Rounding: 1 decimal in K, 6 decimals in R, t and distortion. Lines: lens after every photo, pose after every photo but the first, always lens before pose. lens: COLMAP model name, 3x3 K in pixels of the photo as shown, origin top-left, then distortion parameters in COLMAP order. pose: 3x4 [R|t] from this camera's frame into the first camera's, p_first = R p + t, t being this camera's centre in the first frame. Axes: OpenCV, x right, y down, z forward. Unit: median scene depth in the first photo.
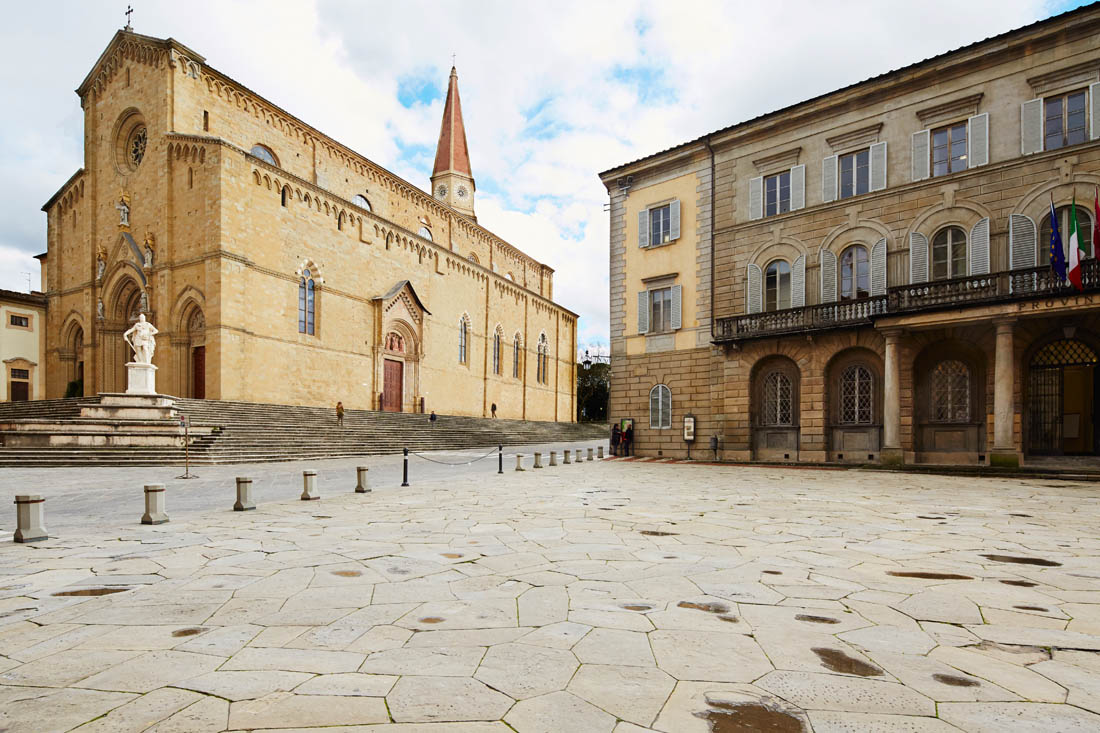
lens RADIAL K [[637.5, 0, 500.0], [0, 637.5, 339.6], [0, 0, 1]] dist [-0.009004, -0.001330]
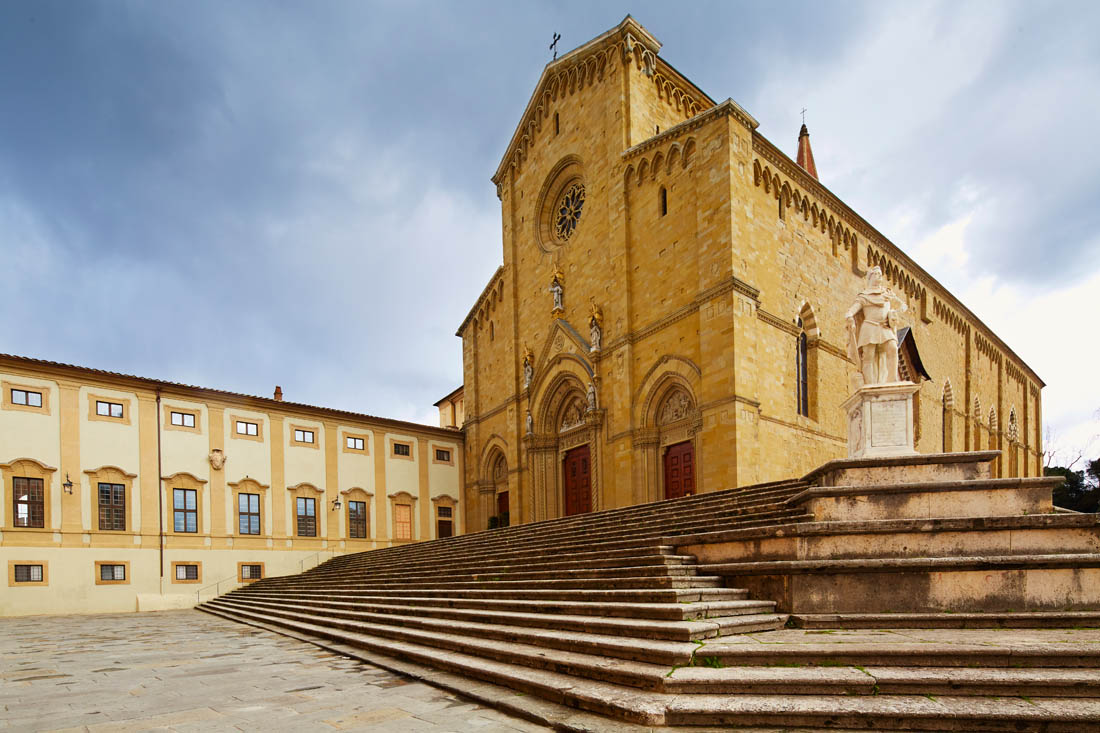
lens RADIAL K [[637.5, 0, 500.0], [0, 637.5, 339.6], [0, 0, 1]] dist [-0.009004, -0.001330]
pose [[0.866601, -0.197955, -0.458057, -0.282929], [0.104284, 0.969523, -0.221696, 0.035587], [0.487983, 0.144354, 0.860834, 0.247212]]
